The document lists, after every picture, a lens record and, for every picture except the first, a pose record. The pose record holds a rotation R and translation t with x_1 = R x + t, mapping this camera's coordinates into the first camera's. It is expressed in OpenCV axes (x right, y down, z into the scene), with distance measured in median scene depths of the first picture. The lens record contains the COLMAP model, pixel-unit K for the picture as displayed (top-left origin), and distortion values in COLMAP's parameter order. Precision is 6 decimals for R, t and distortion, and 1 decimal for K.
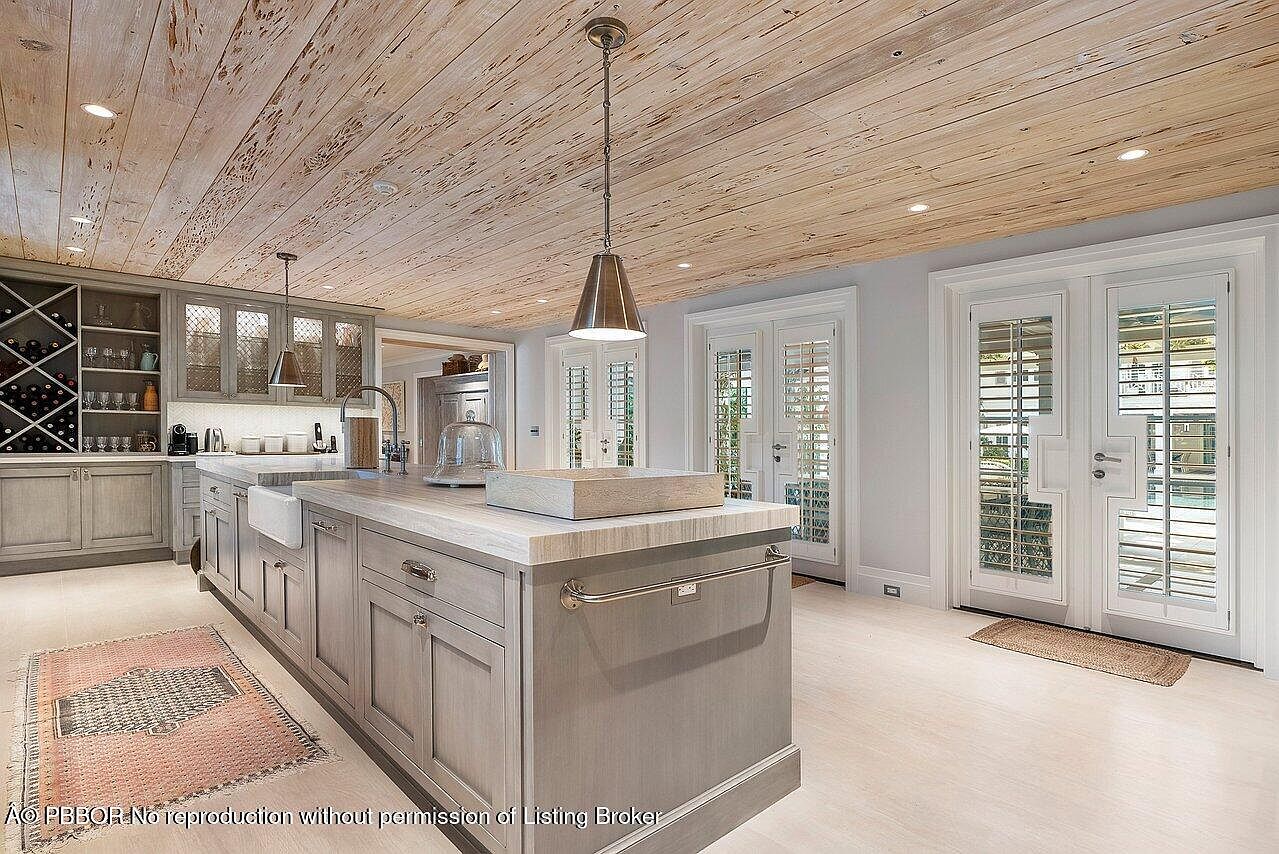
lens RADIAL K [[644.2, 0, 641.3], [0, 644.2, 434.2], [0, 0, 1]] dist [-0.002295, -0.000151]
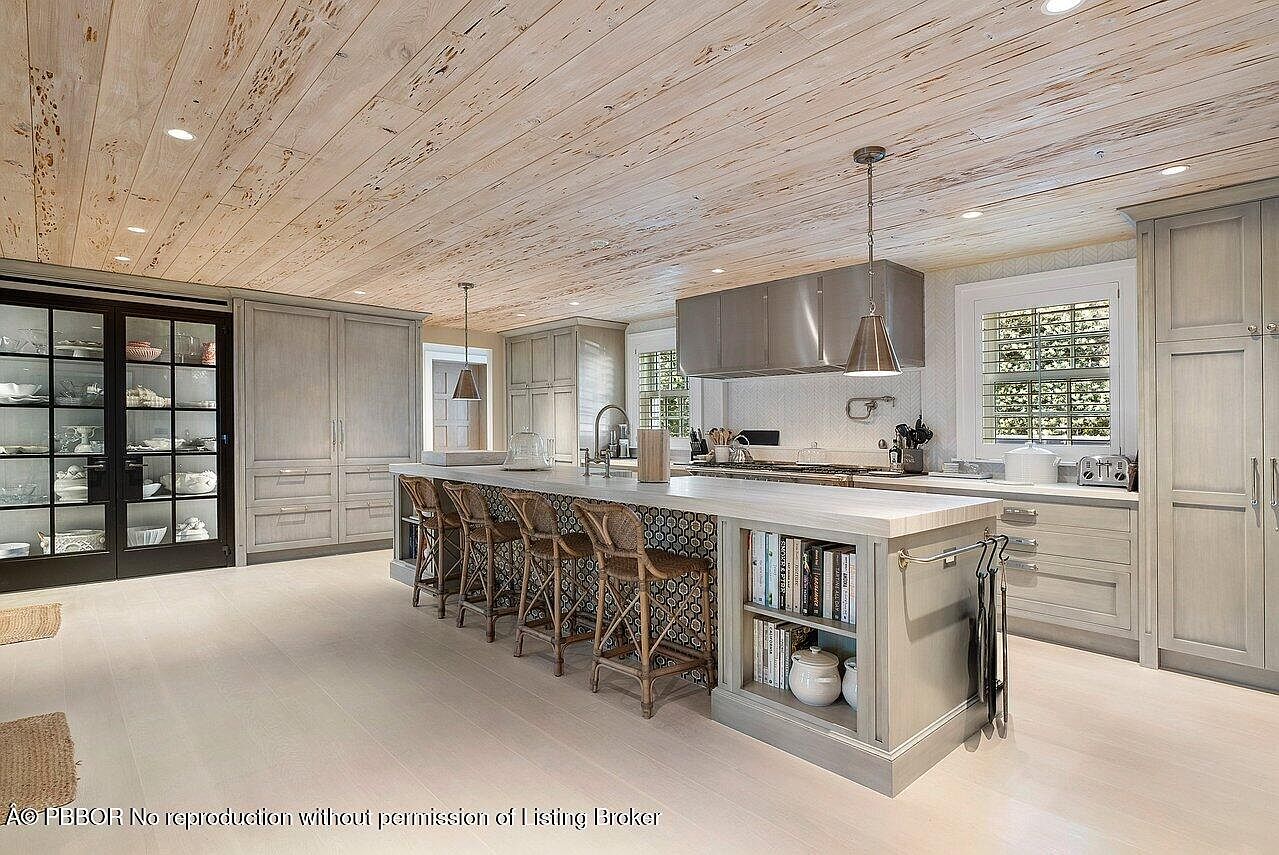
lens RADIAL K [[644.2, 0, 641.3], [0, 644.2, 434.7], [0, 0, 1]] dist [-0.002295, -0.000151]
pose [[-0.999761, -0.021870, 0.000093, -0.430616], [-0.021869, 0.999747, 0.005347, -0.018344], [-0.000210, 0.005343, -0.999986, 1.988665]]
